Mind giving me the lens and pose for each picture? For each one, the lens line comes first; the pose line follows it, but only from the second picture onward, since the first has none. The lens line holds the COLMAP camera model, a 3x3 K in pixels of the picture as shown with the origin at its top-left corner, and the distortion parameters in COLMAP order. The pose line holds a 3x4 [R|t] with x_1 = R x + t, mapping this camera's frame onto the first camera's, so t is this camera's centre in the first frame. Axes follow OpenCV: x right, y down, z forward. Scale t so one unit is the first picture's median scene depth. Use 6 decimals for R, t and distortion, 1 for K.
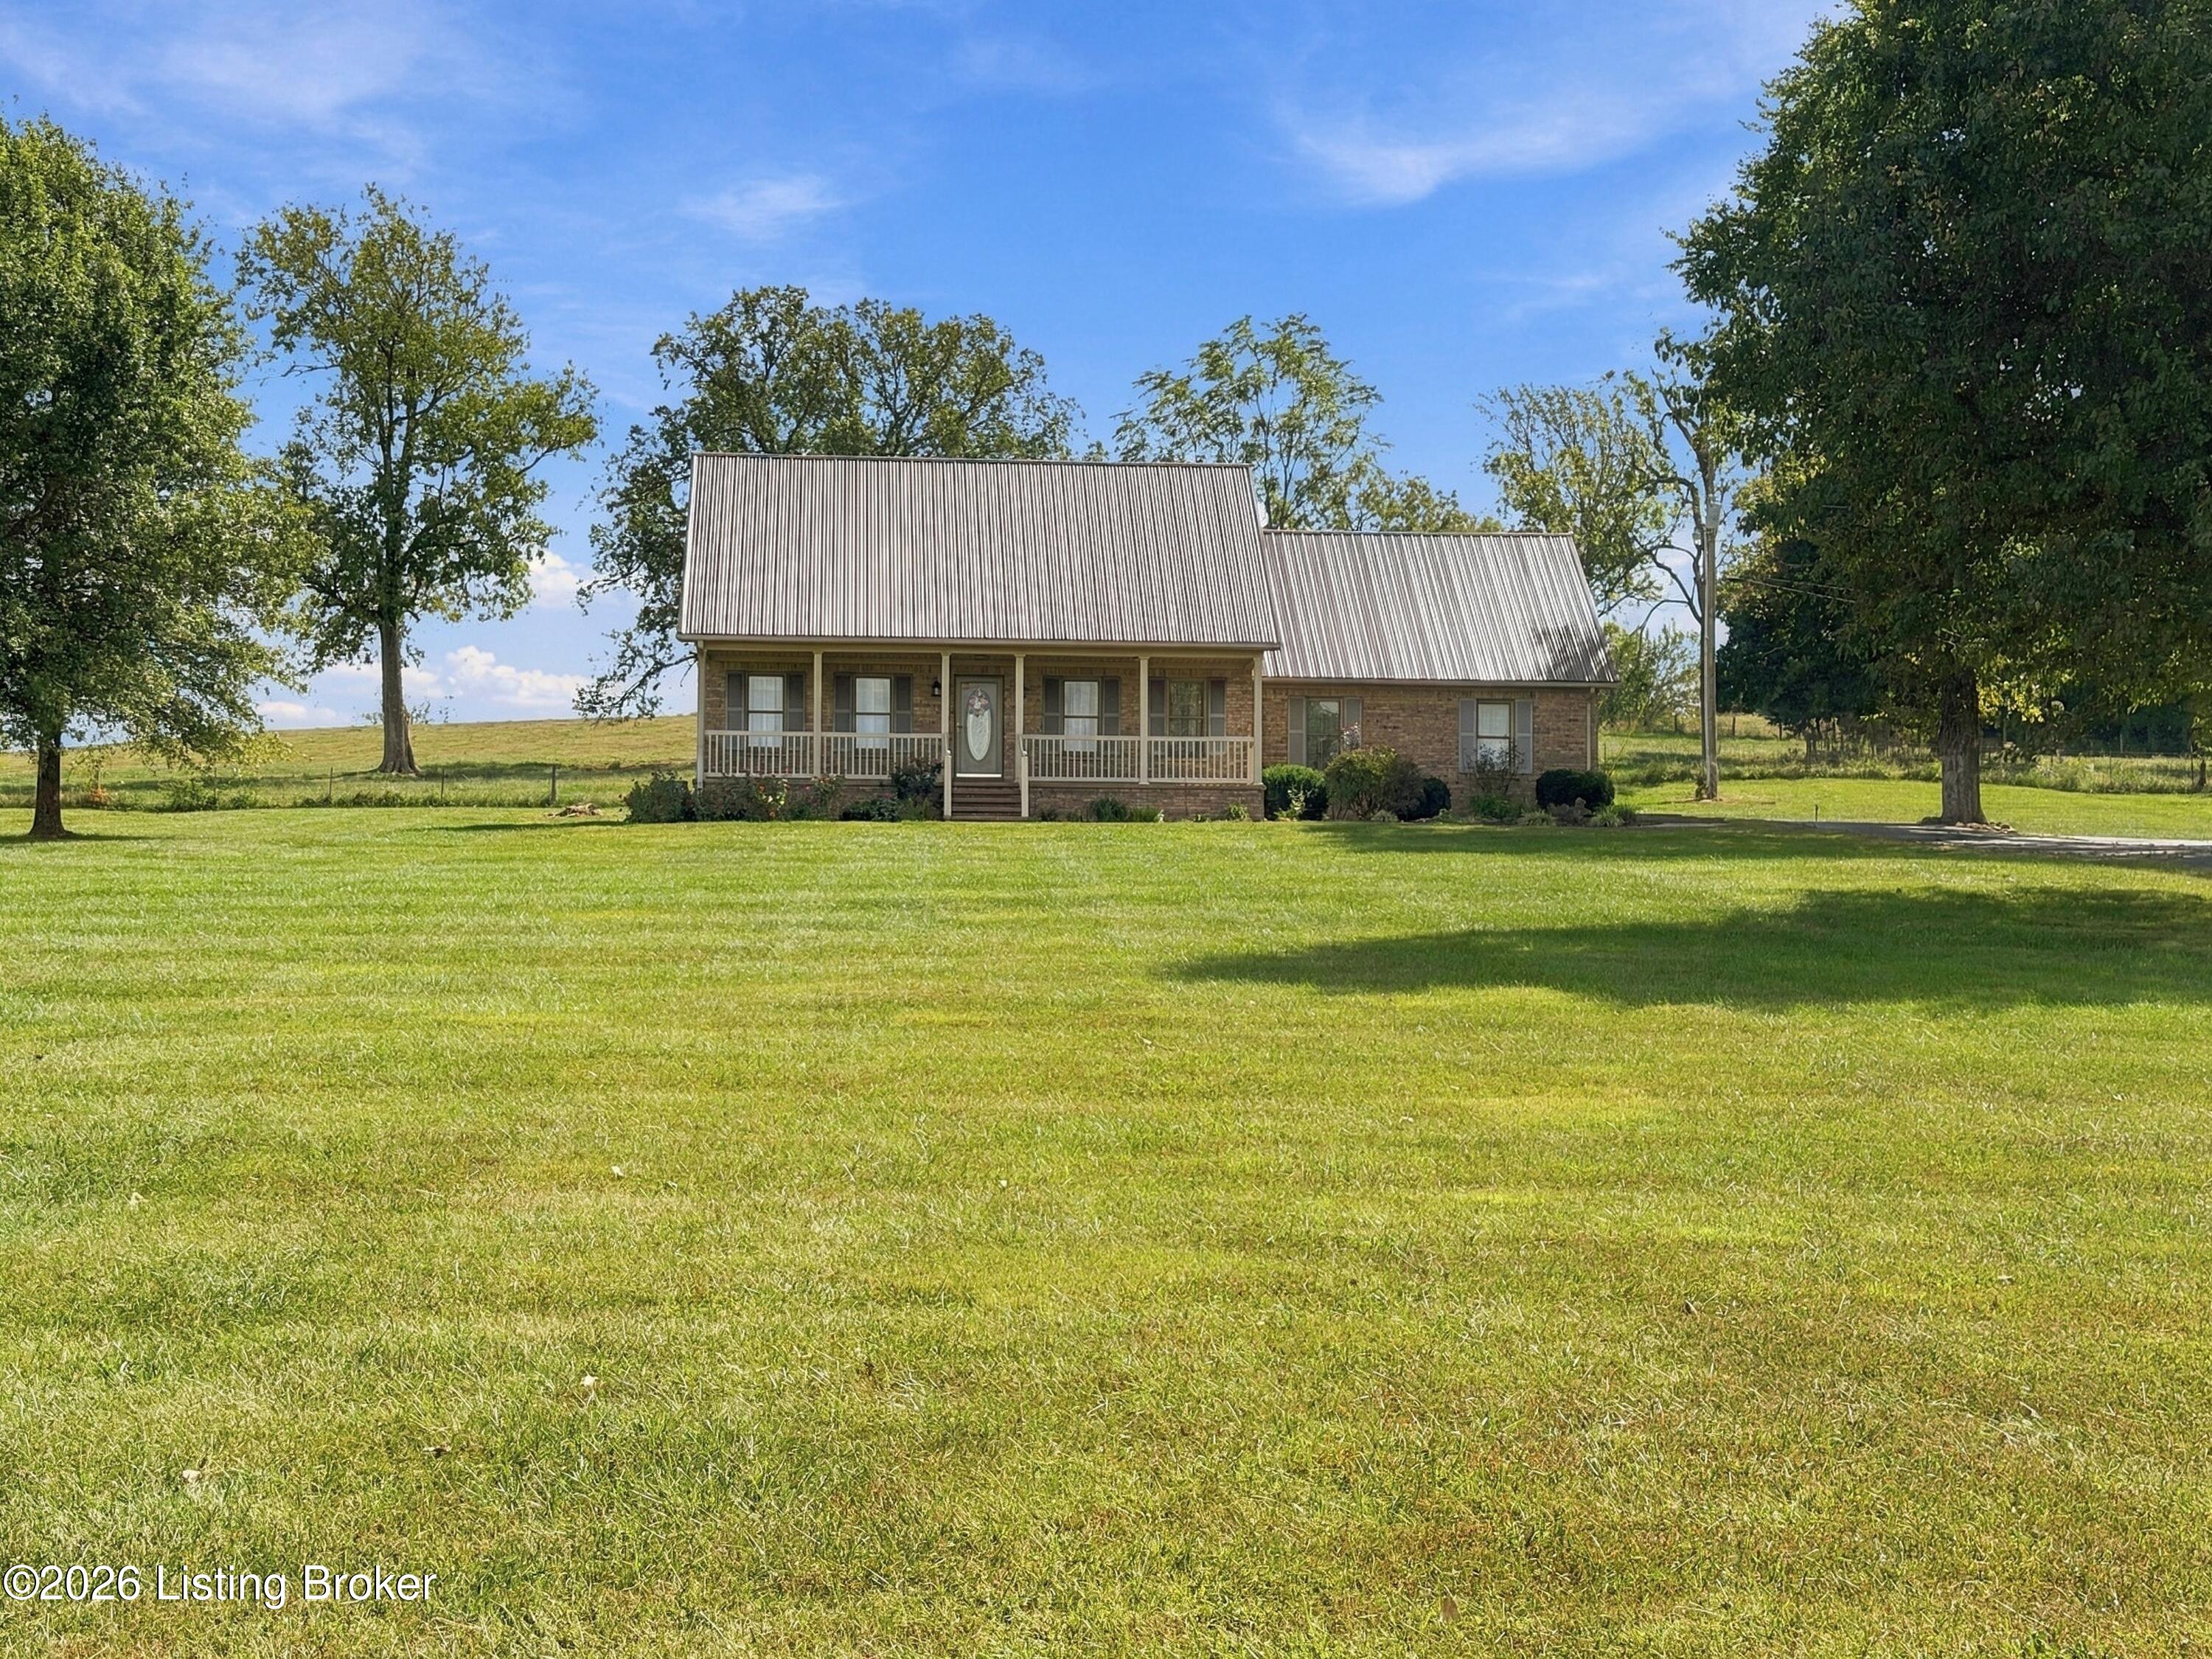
lens RADIAL K [[3102.9, 0, 1110.7], [0, 3102.9, 897.5], [0, 0, 1]] dist [0.128600, 0.048131]
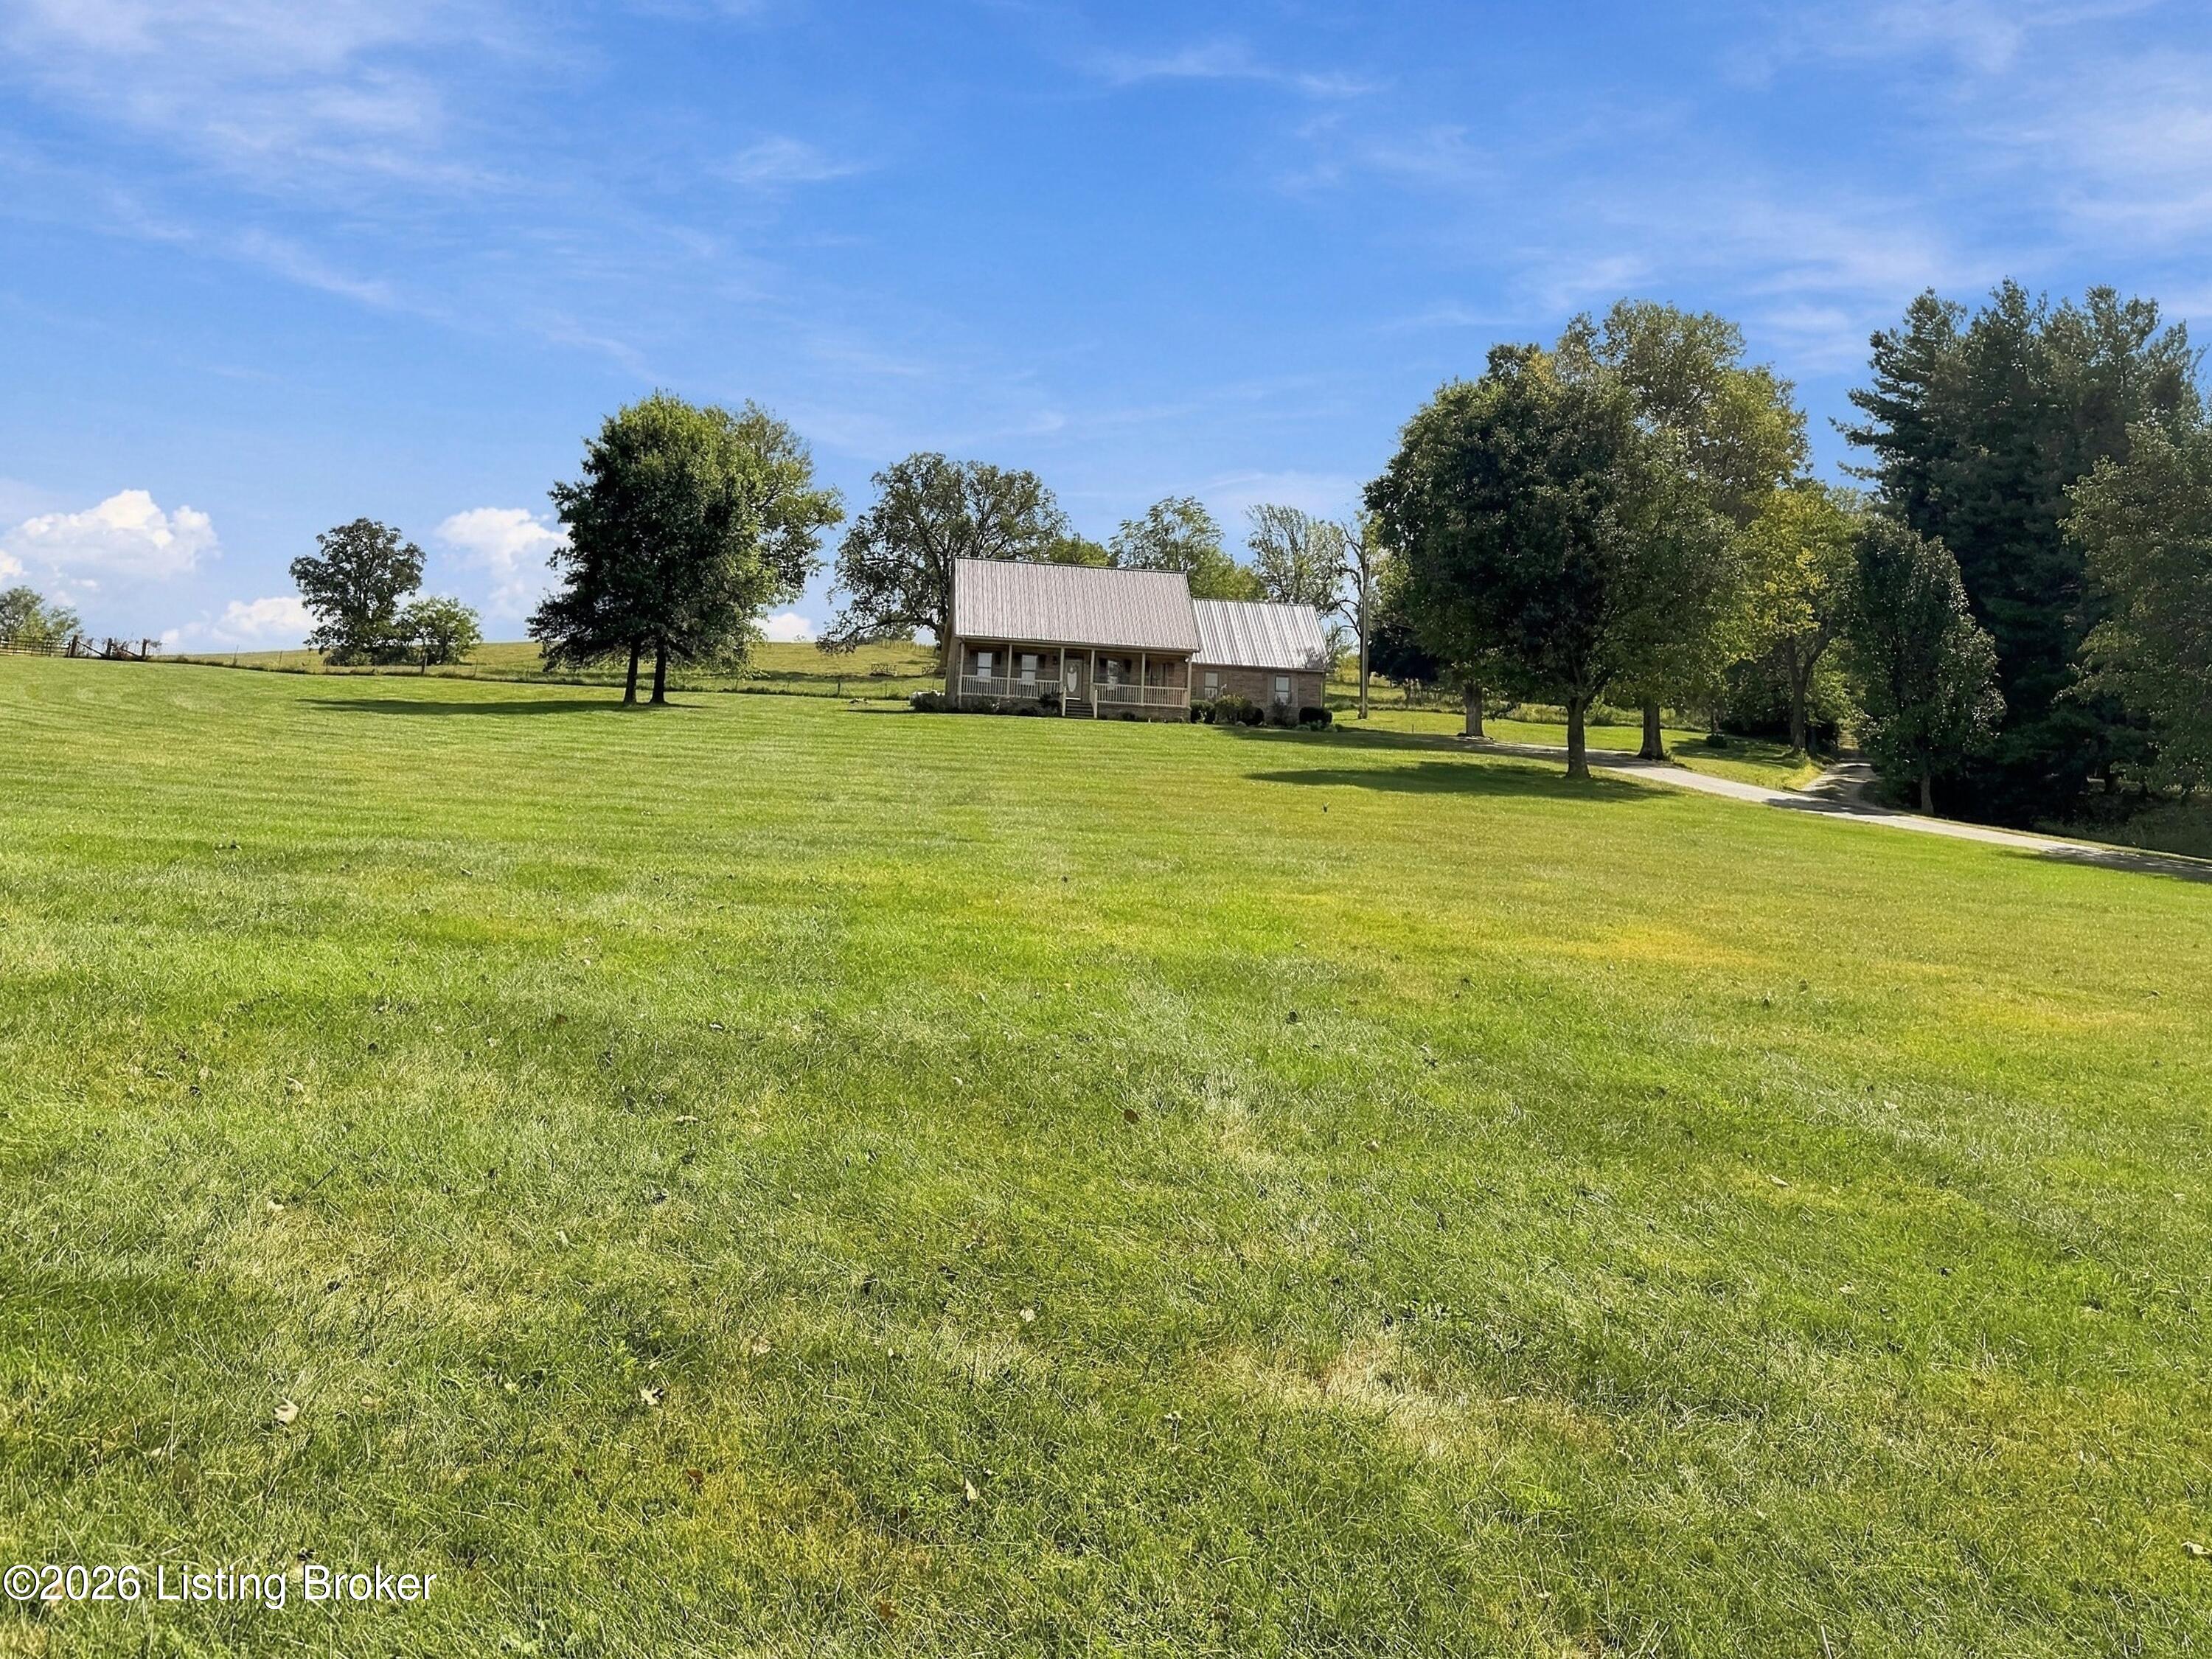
lens RADIAL K [[1689.1, 0, 1106.0], [0, 1689.1, 829.5], [0, 0, 1]] dist [0.100533, 0.103362]
pose [[0.997489, 0.042961, 0.056295, -0.077069], [-0.045485, 0.997981, 0.044338, 0.002276], [-0.054276, -0.046787, 0.997429, -0.281401]]
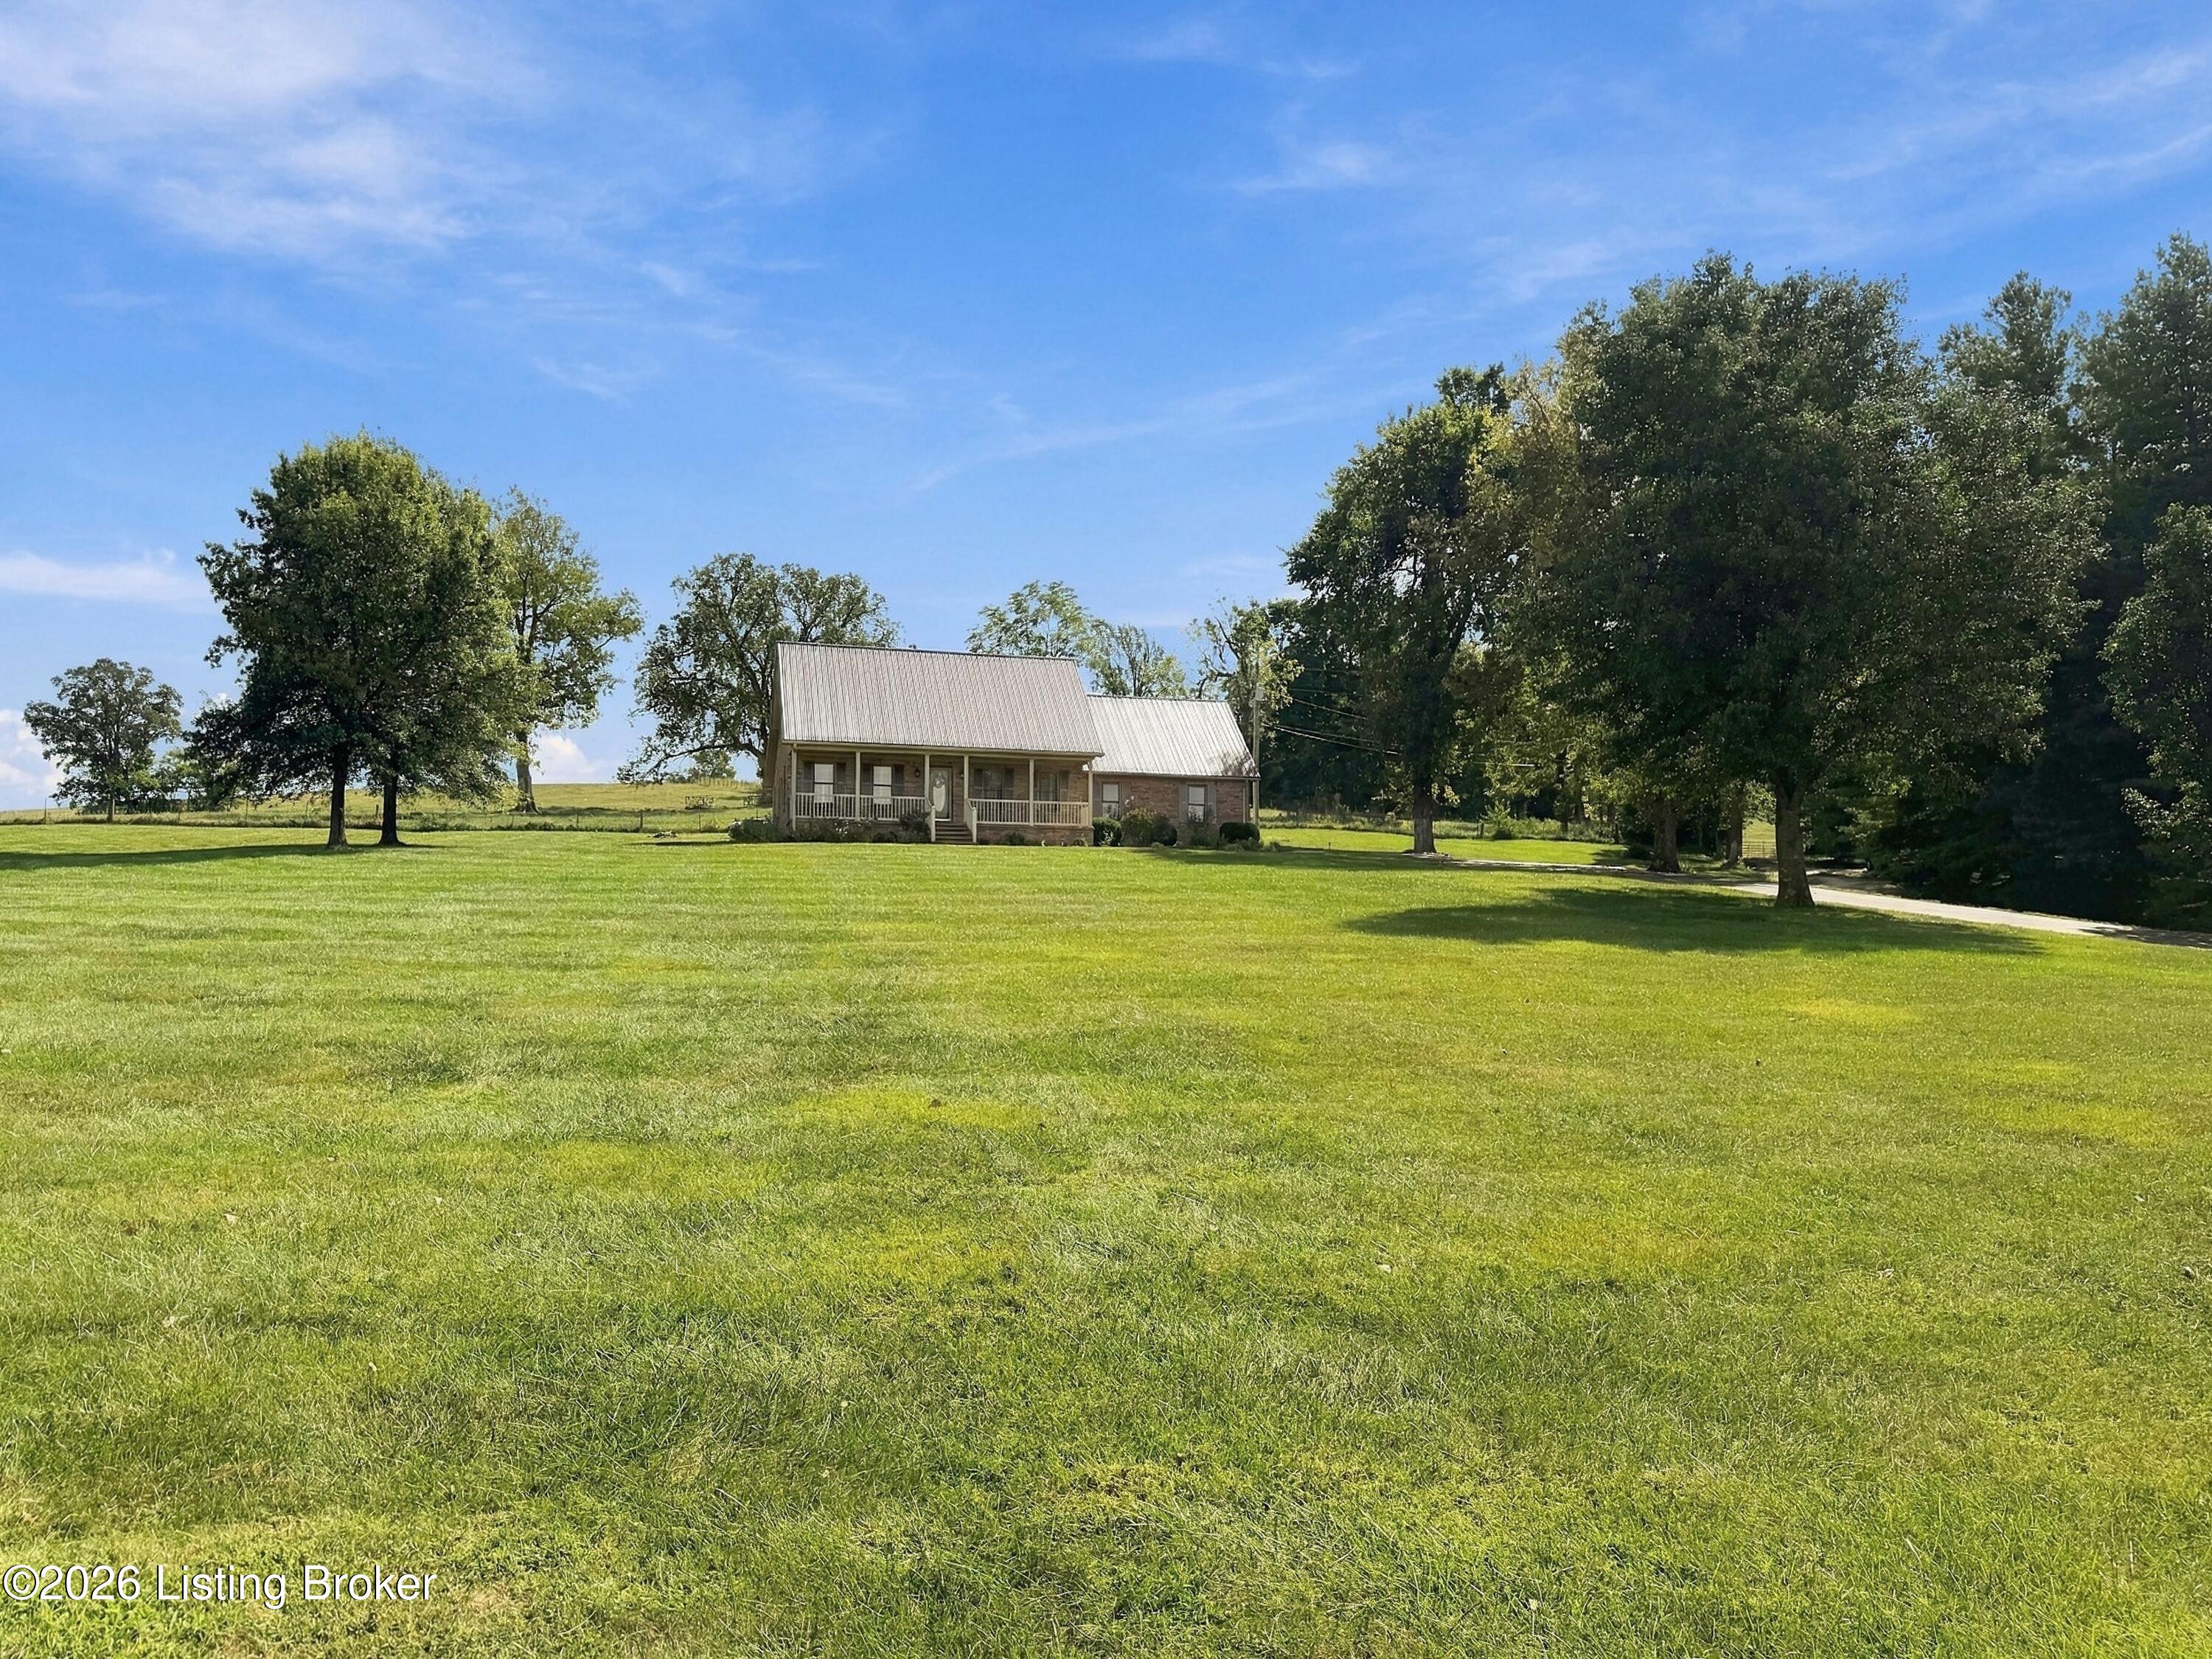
lens RADIAL K [[1597.2, 0, 1110.3], [0, 1597.2, 879.5], [0, 0, 1]] dist [0.153561, -0.215391]
pose [[0.985332, 0.010032, 0.170354, -0.094779], [-0.009479, 0.999947, -0.004058, -0.000335], [-0.170386, 0.002384, 0.985375, 0.030710]]
